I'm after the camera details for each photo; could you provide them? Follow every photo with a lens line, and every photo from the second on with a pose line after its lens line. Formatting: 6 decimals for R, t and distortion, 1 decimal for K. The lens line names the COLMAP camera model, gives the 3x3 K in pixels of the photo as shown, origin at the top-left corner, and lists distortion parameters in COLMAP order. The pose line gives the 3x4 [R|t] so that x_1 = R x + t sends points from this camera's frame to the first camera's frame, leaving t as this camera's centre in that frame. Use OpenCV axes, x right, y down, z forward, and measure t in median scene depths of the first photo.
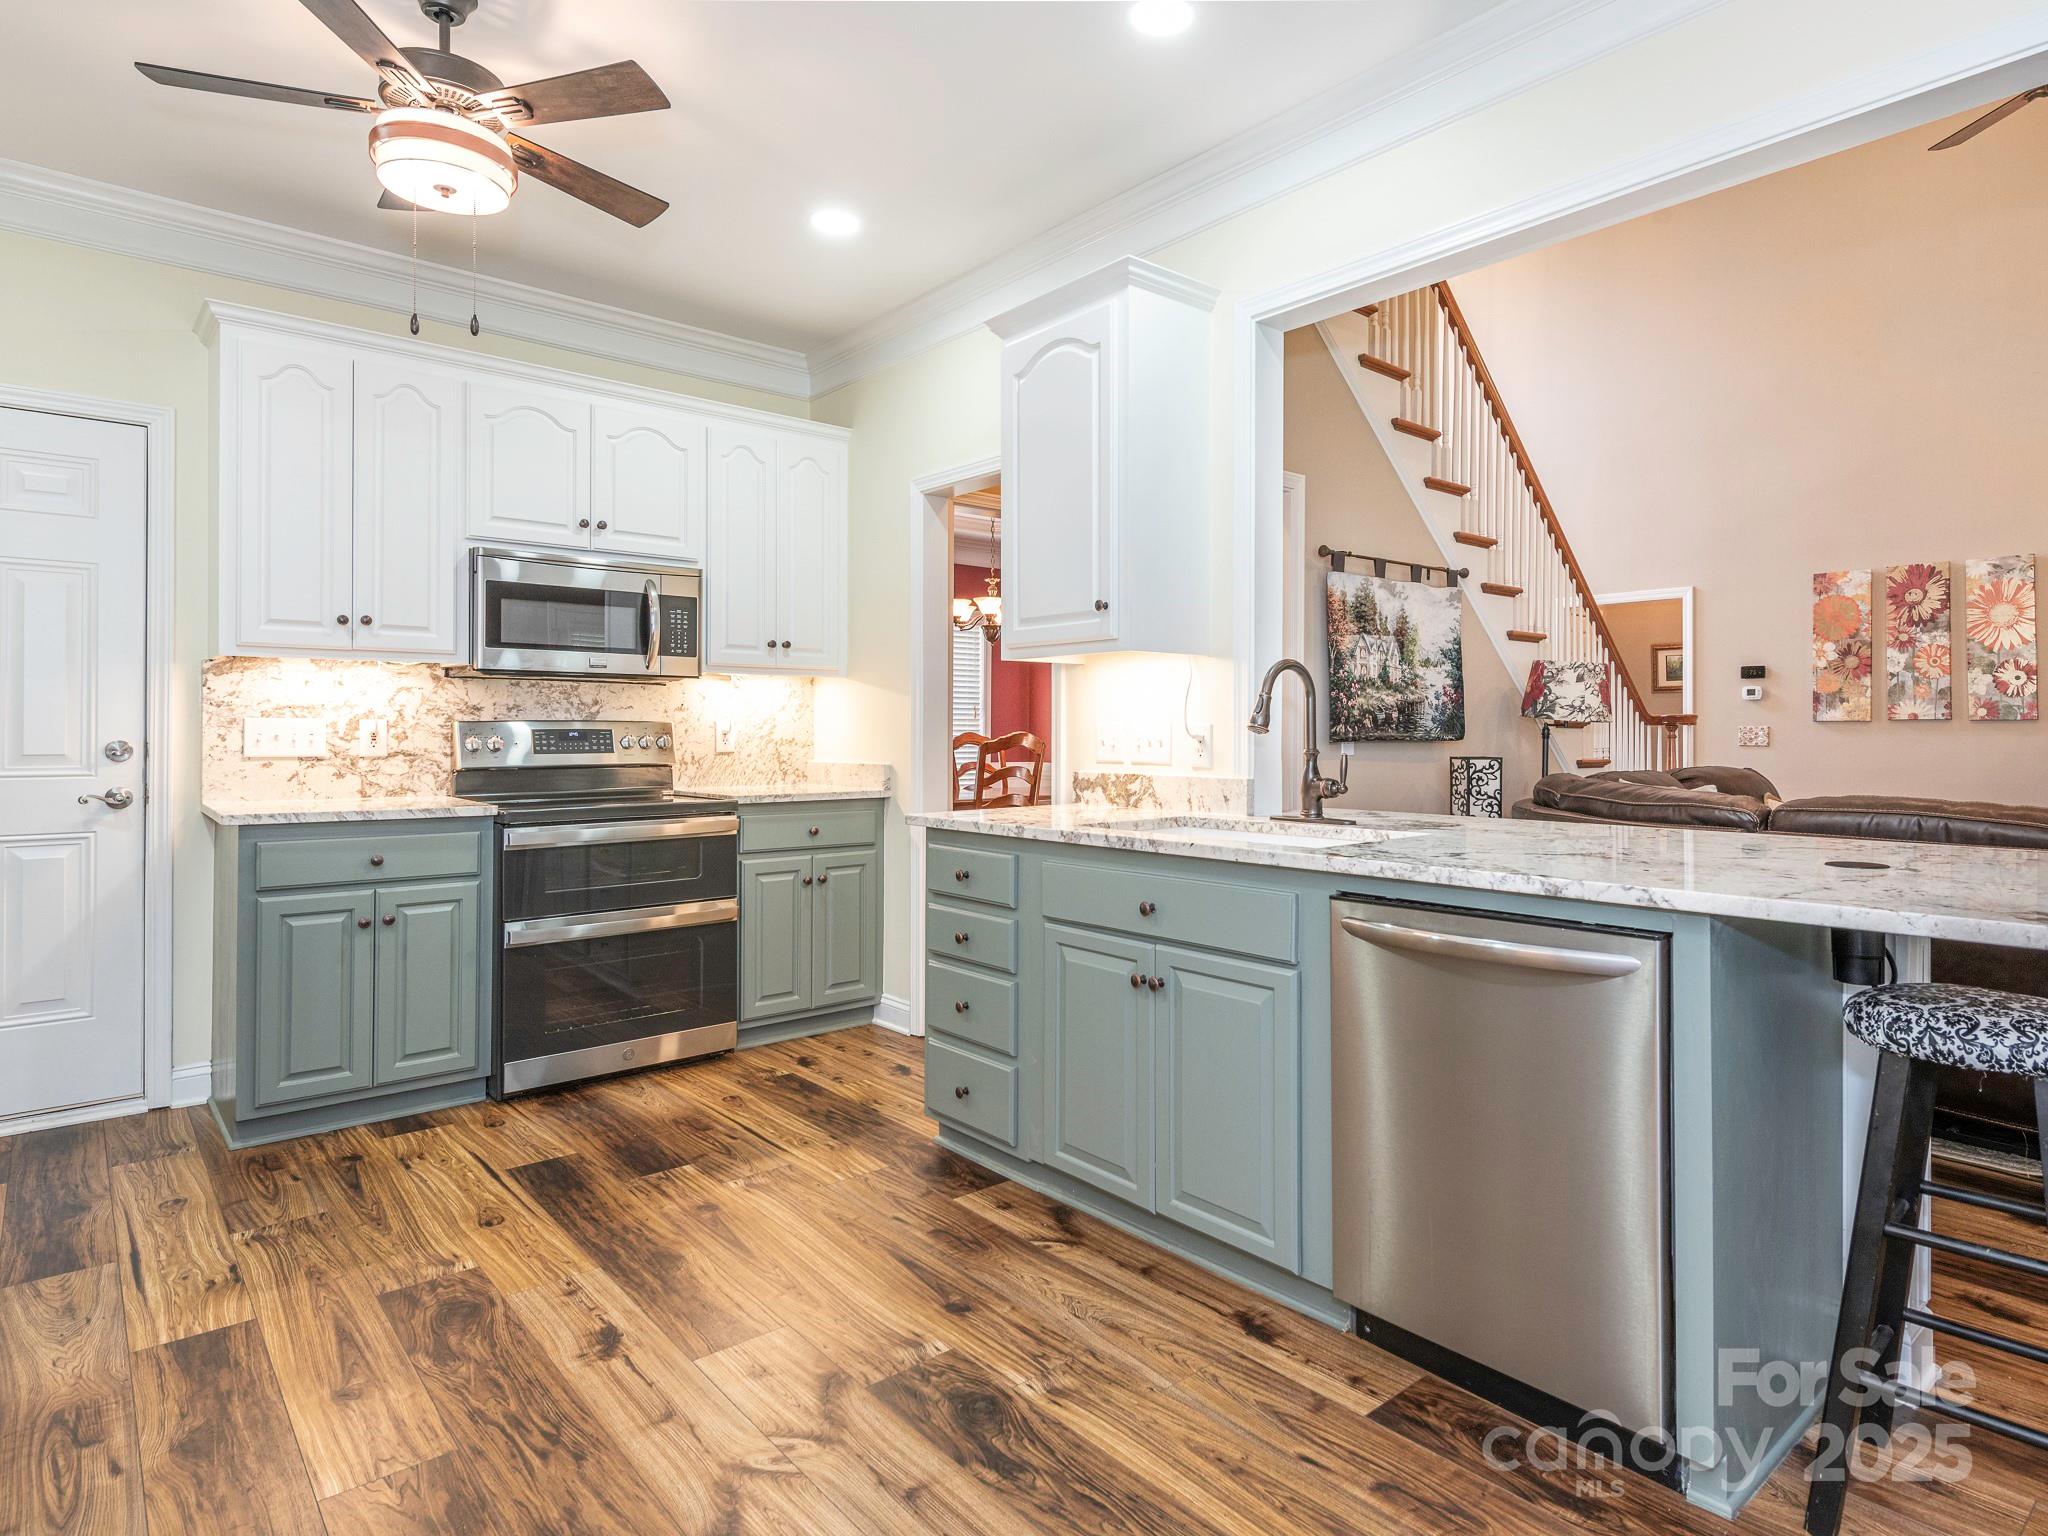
lens RADIAL K [[1116.3, 0, 1022.7], [0, 1116.3, 734.9], [0, 0, 1]] dist [-0.007121, -0.001878]
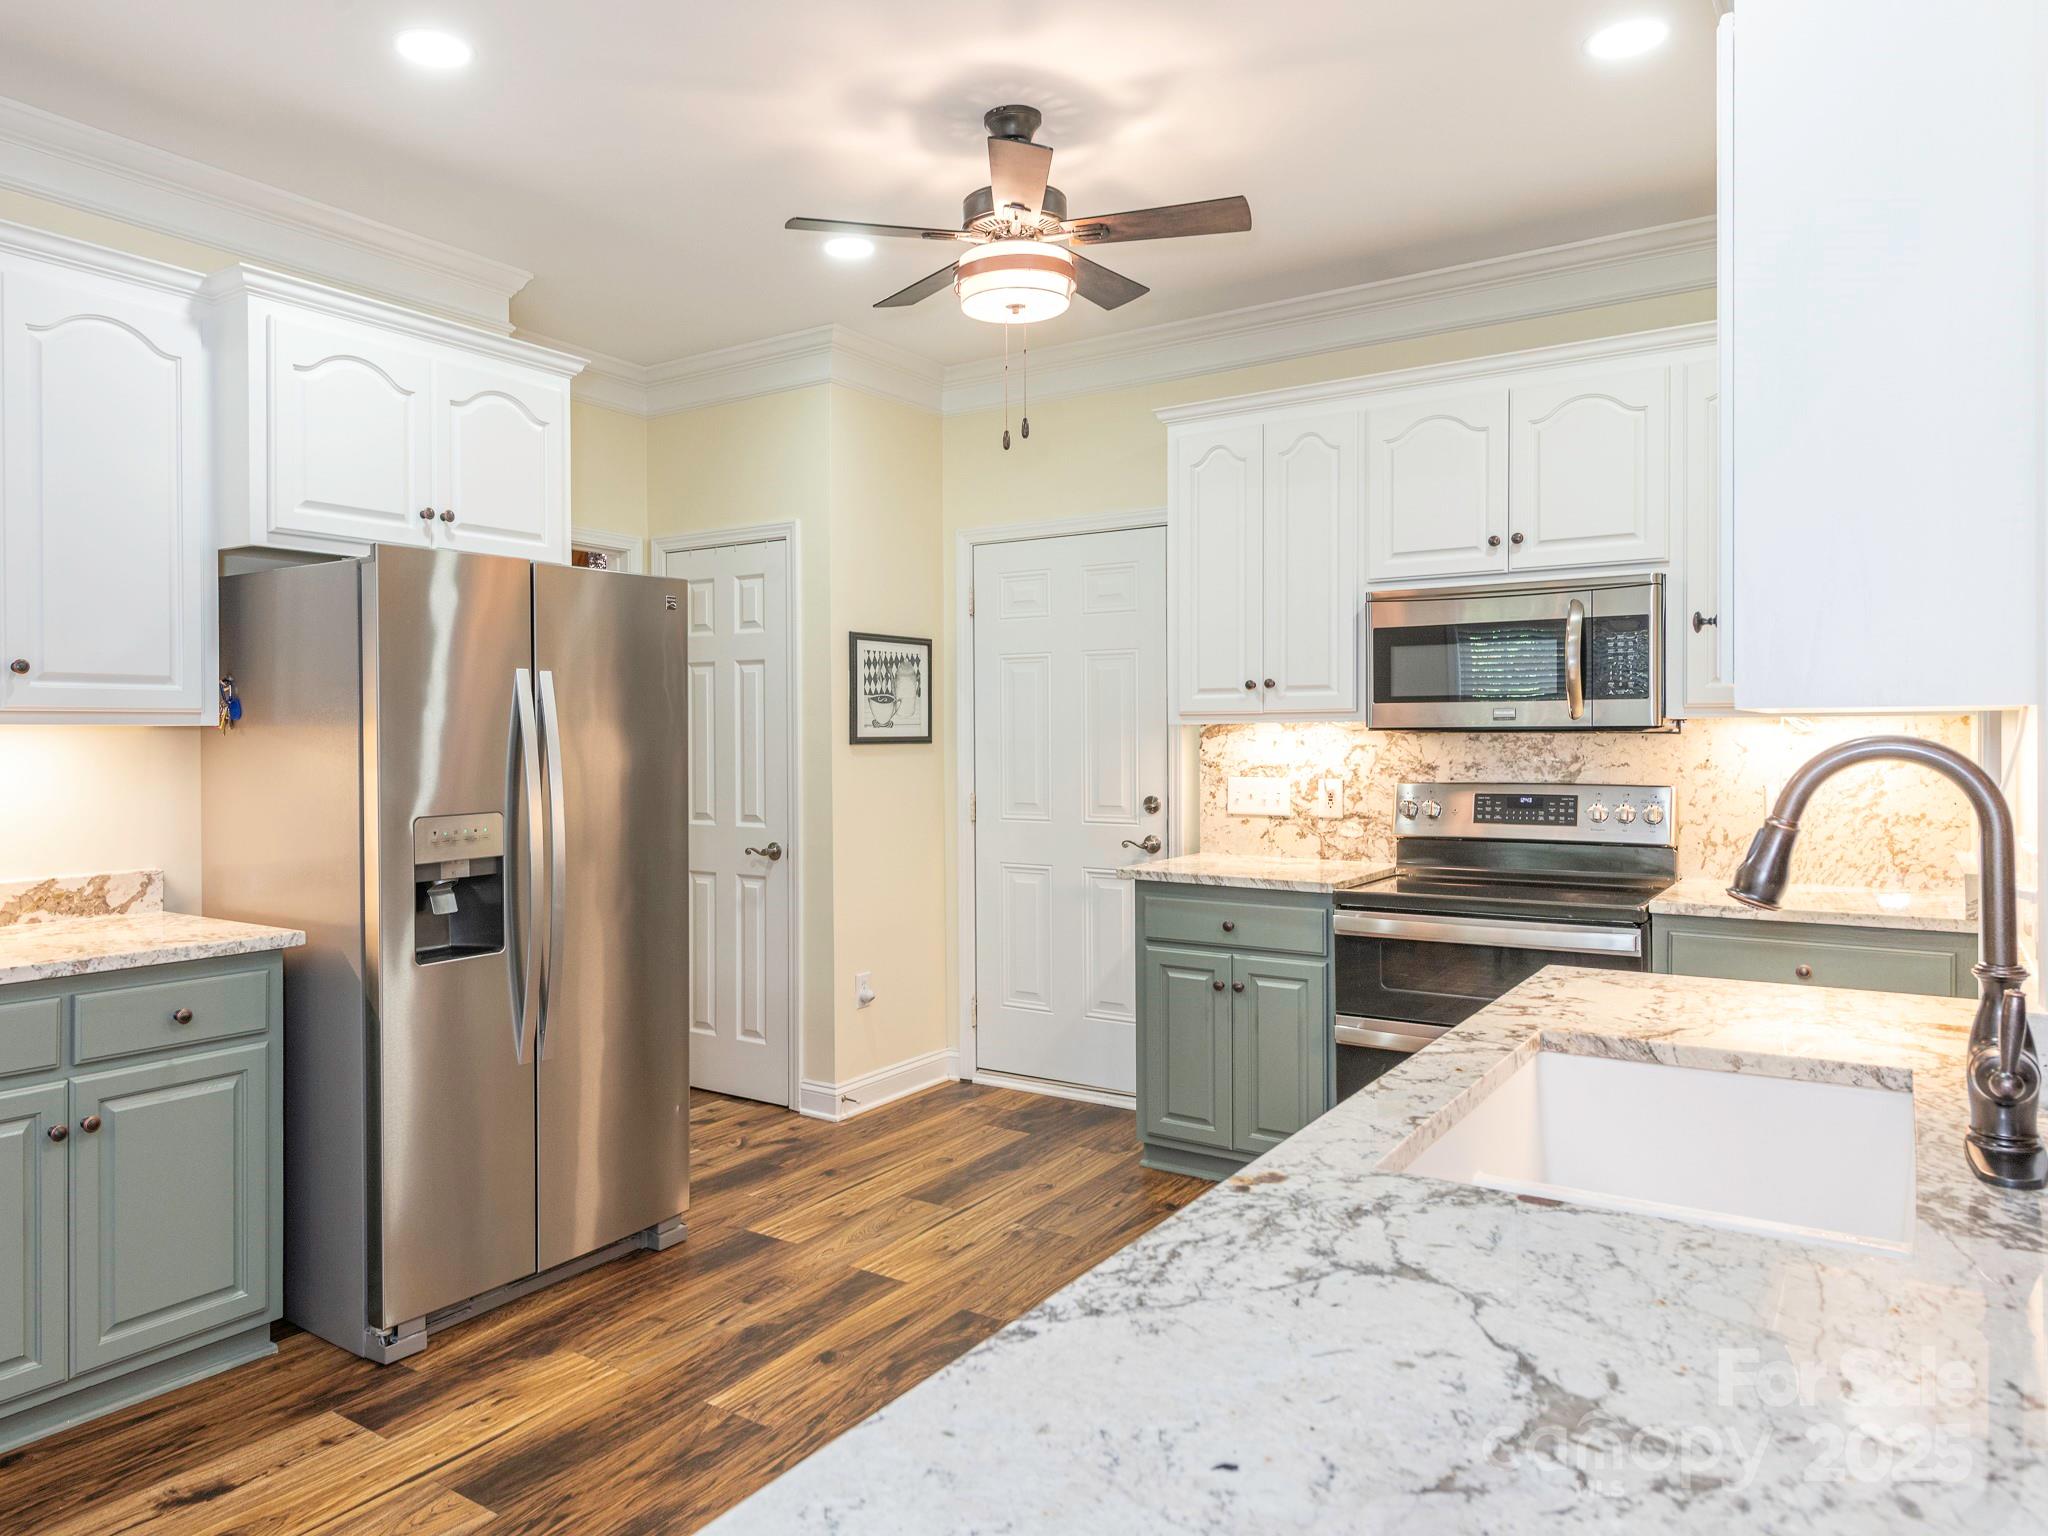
lens RADIAL K [[1342.3, 0, 1019.9], [0, 1342.3, 751.8], [0, 0, 1]] dist [-0.003649, -0.002160]
pose [[0.269323, 0.009557, -0.963002, 0.476999], [0.001788, 0.999944, 0.010423, -0.051564], [0.963048, -0.004530, 0.269291, 0.436625]]
